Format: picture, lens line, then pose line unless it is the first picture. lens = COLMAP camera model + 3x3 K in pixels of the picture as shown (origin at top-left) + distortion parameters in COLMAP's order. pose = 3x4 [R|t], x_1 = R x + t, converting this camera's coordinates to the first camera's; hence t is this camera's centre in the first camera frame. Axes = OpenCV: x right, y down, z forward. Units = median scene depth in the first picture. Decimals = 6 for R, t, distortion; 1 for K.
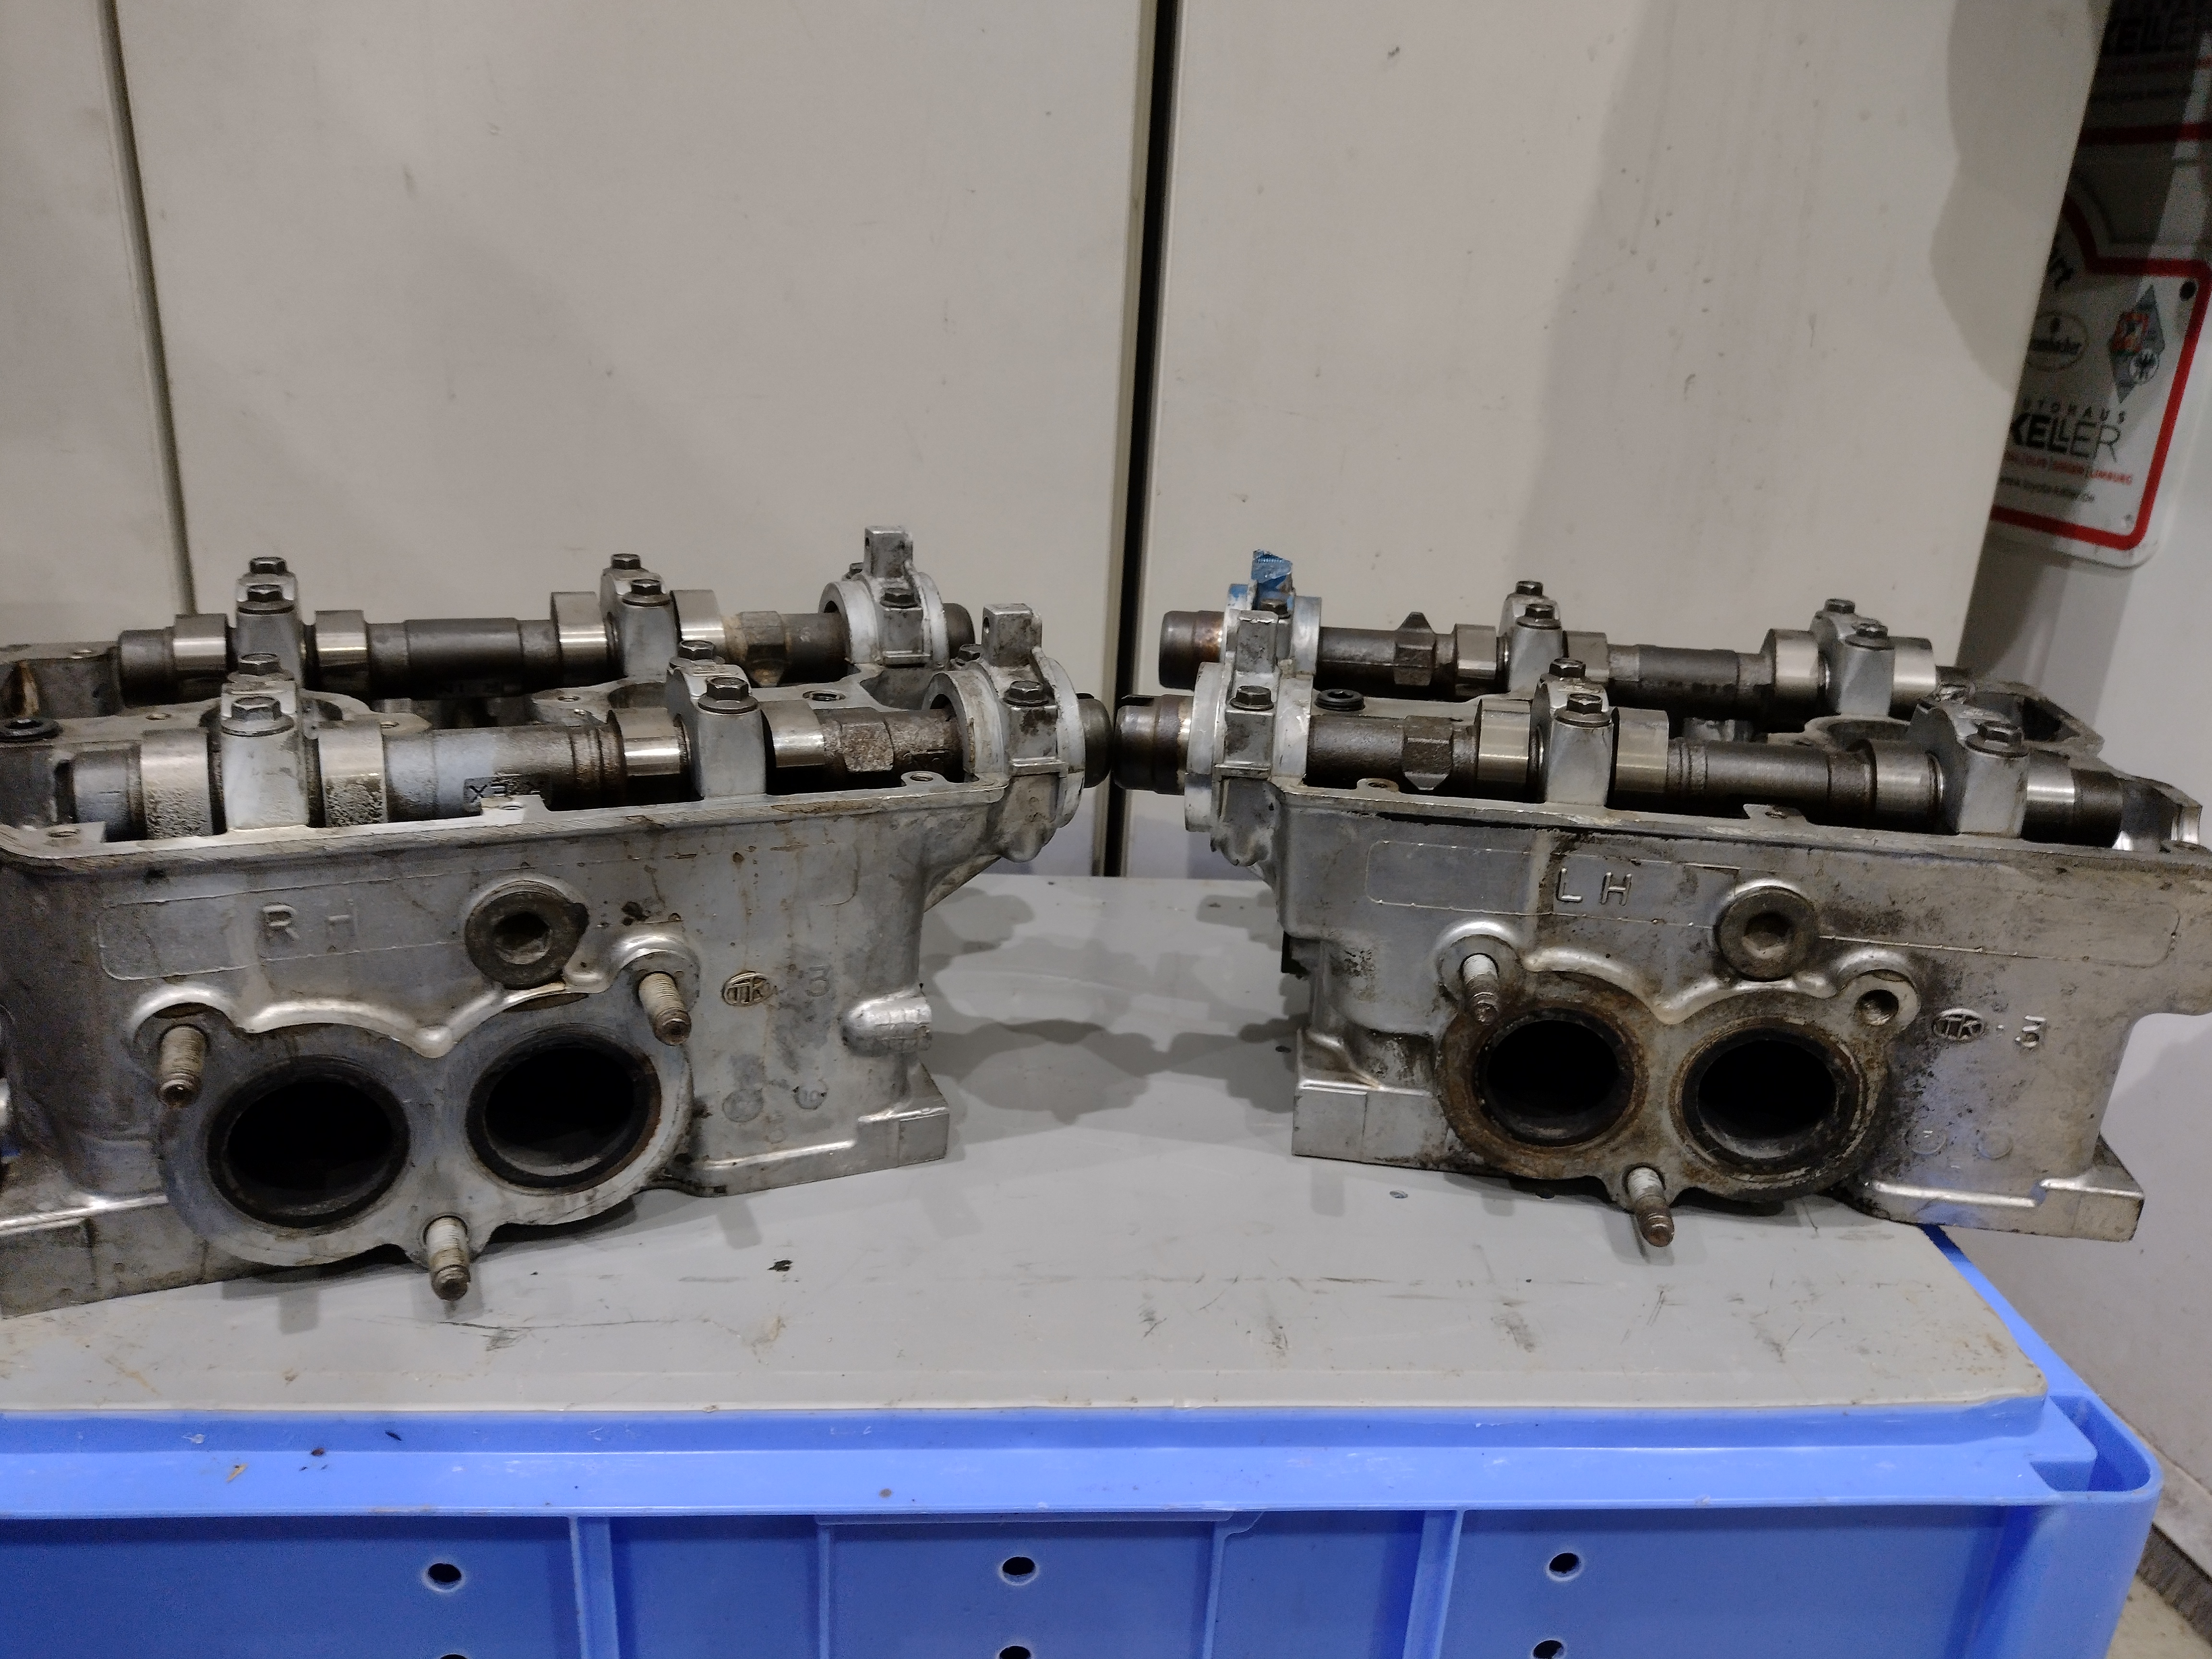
lens RADIAL K [[1600.5, 0, 1108.3], [0, 1600.5, 824.8], [0, 0, 1]] dist [0.050138, -0.085789]
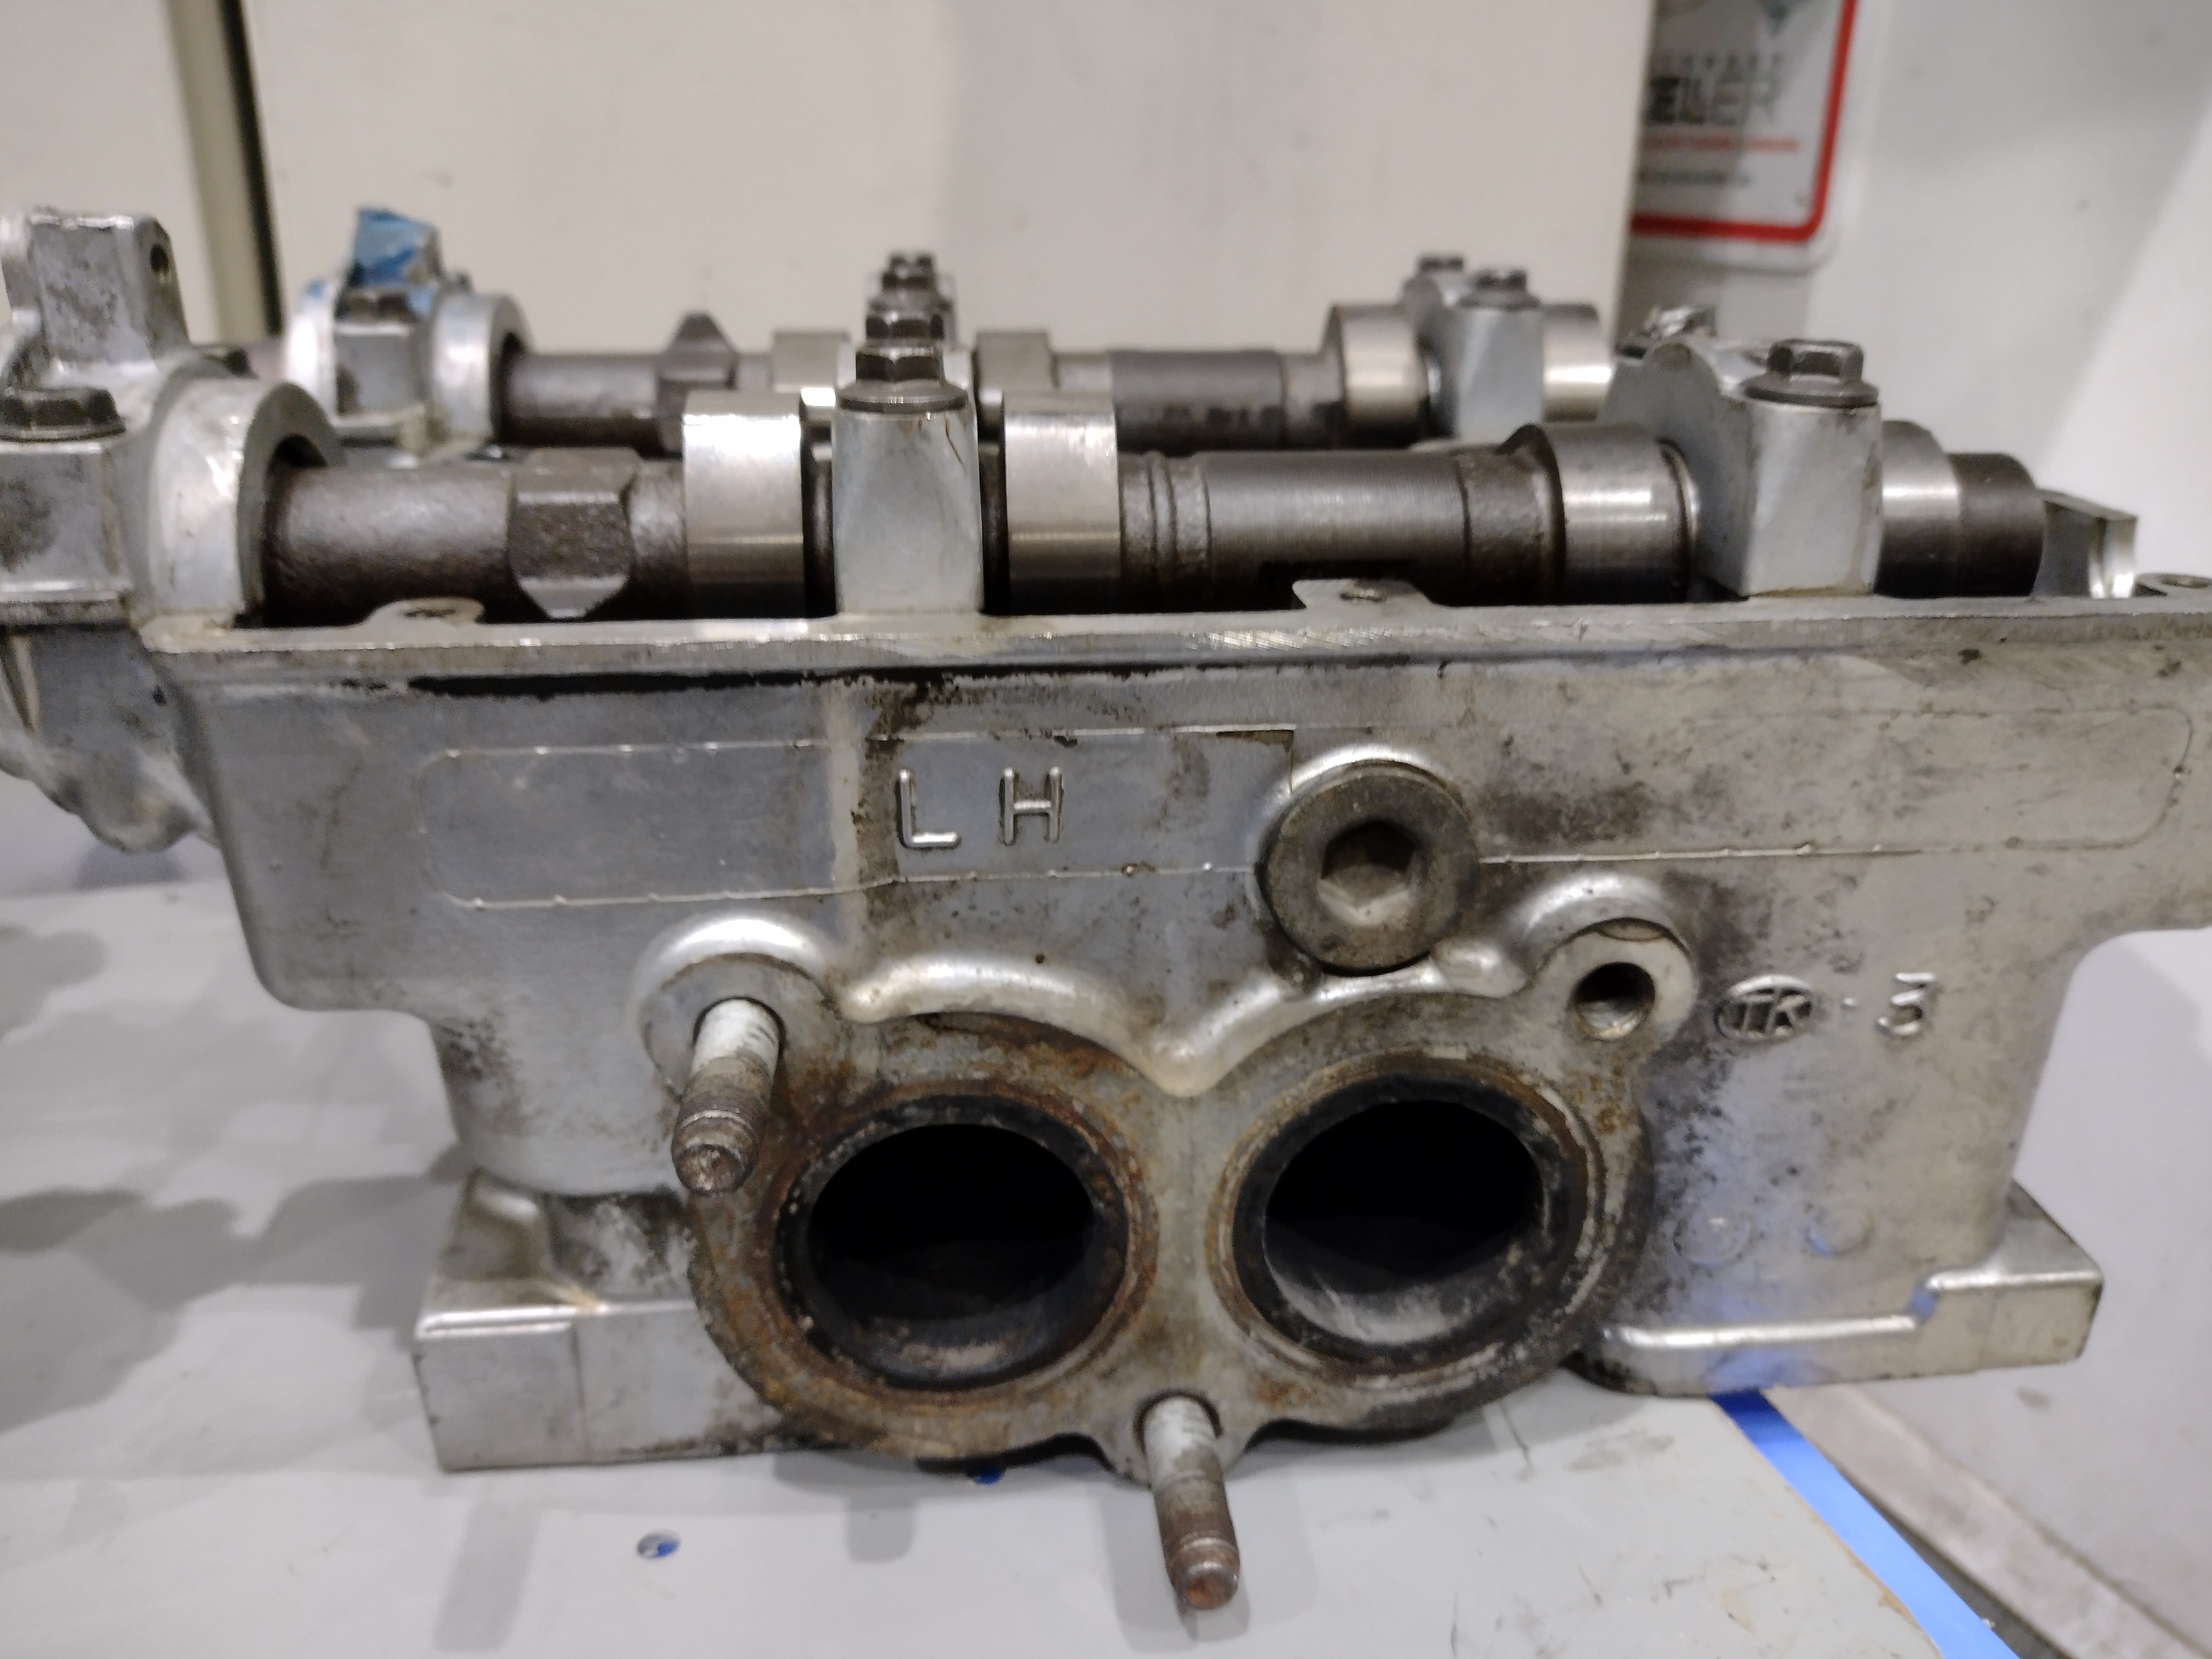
lens RADIAL K [[1681.3, 0, 1106.0], [0, 1681.3, 829.5], [0, 0, 1]] dist [0.066379, -0.067266]
pose [[0.968696, -0.115945, 0.219512, 0.233480], [0.106402, 0.992809, 0.054849, 0.023290], [-0.224293, -0.029775, 0.974067, 0.554183]]
